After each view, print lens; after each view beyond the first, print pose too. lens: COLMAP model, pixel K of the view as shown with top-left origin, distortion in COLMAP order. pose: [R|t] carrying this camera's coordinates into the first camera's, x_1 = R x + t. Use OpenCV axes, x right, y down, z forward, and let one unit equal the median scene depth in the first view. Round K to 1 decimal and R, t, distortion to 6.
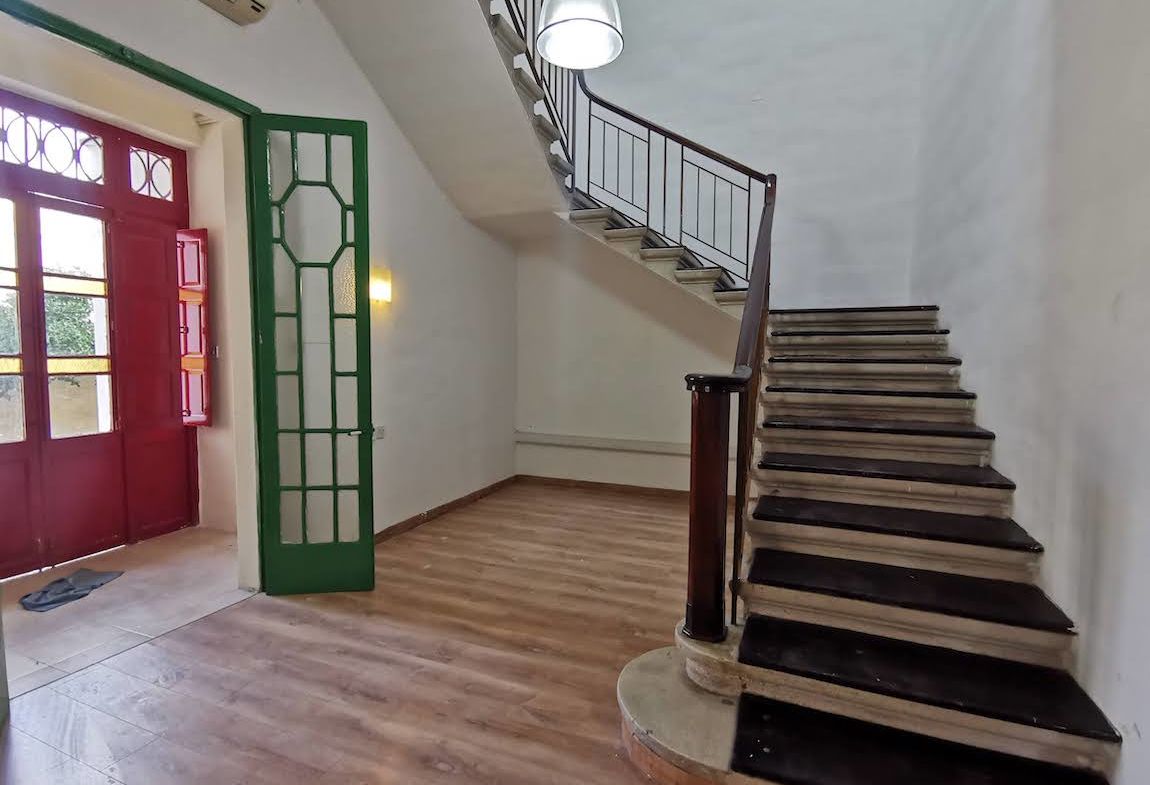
lens RADIAL K [[532.3, 0, 573.6], [0, 532.3, 392.8], [0, 0, 1]] dist [0.005420, 0.001410]
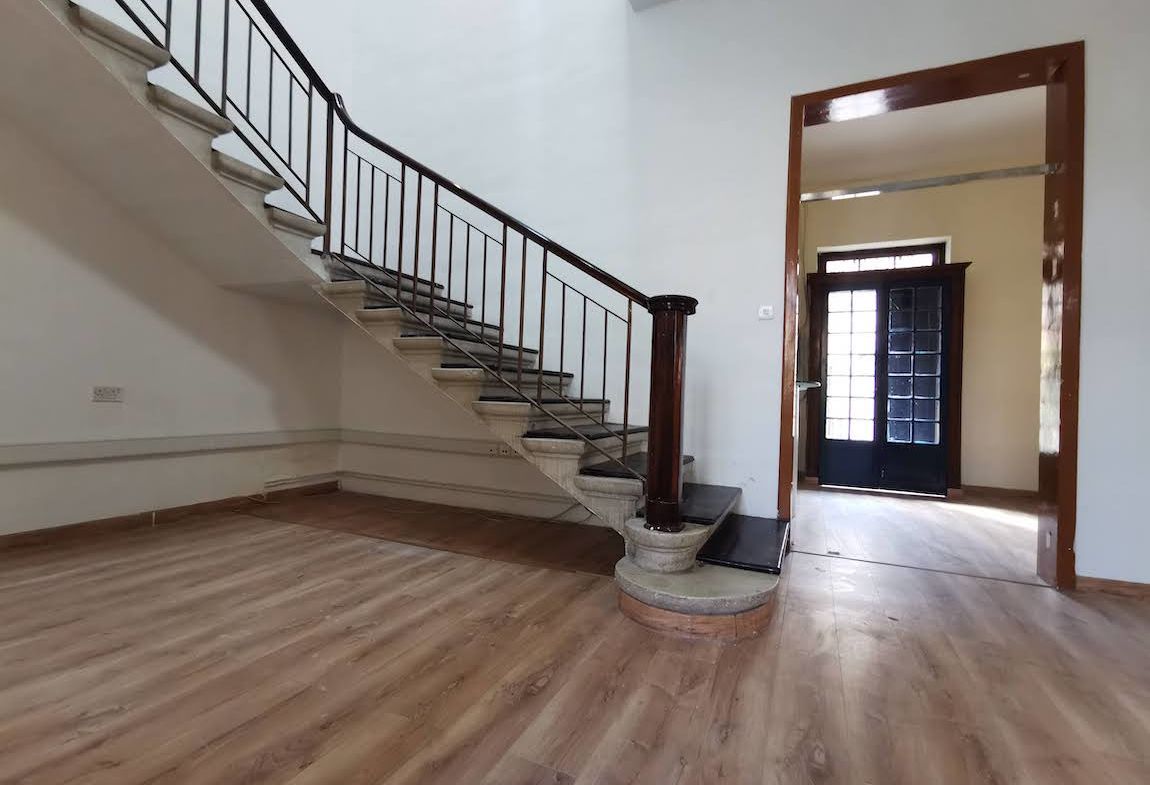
lens RADIAL K [[532.3, 0, 570.2], [0, 532.3, 391.1], [0, 0, 1]] dist [0.005420, 0.001410]
pose [[0.043044, 0.010257, 0.999021, -0.584089], [0.033392, 0.999374, -0.011699, 0.114175], [-0.998515, 0.033863, 0.042675, 0.758183]]
